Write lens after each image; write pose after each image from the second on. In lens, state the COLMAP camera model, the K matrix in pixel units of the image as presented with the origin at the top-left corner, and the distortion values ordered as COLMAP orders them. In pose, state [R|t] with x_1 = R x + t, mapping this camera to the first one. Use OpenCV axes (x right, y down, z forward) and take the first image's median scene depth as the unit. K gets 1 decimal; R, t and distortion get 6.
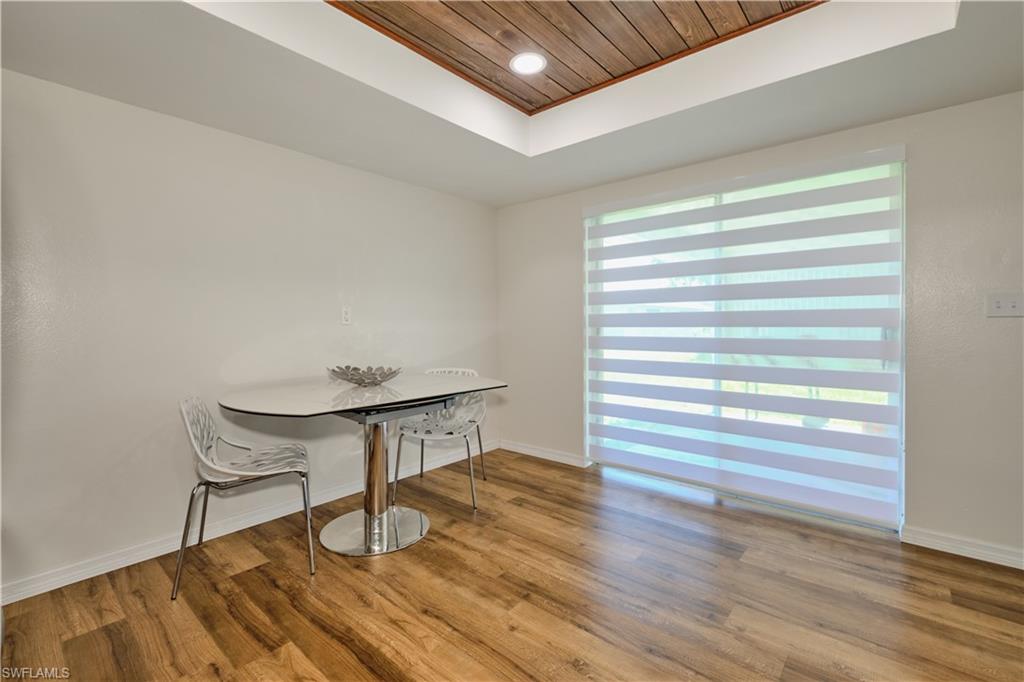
lens RADIAL K [[449.0, 0, 506.5], [0, 449.0, 335.4], [0, 0, 1]] dist [-0.002726, 0.000189]
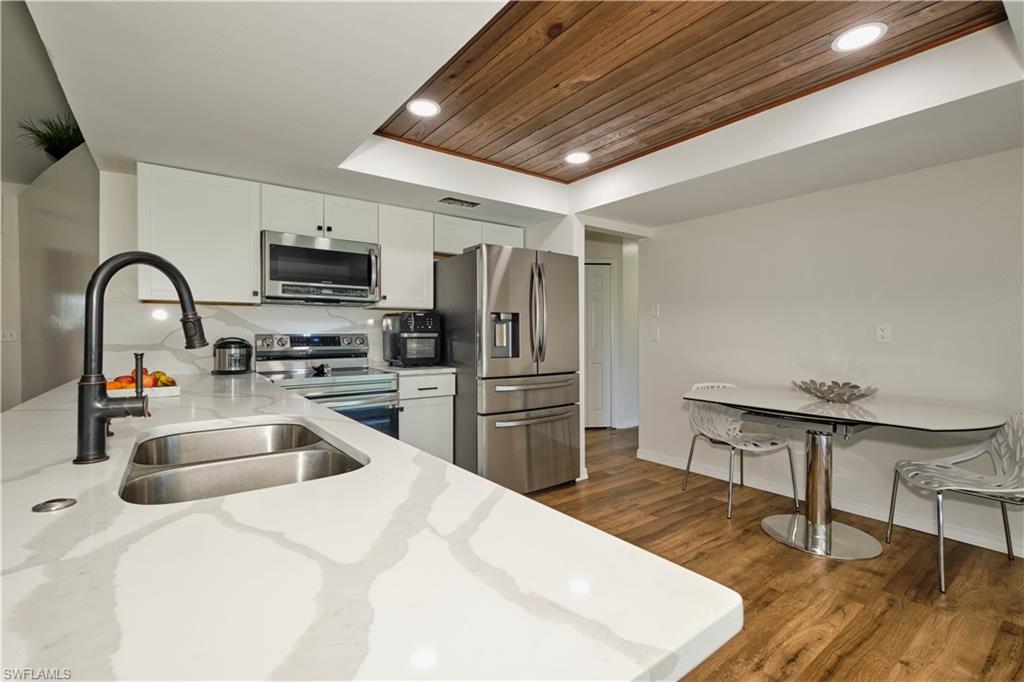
lens RADIAL K [[449.0, 0, 506.1], [0, 449.0, 335.7], [0, 0, 1]] dist [-0.002726, 0.000189]
pose [[-0.204027, 0.007895, -0.978933, 1.166460], [-0.018734, 0.999753, 0.011968, -0.063201], [0.978786, 0.020781, -0.203829, 0.599195]]
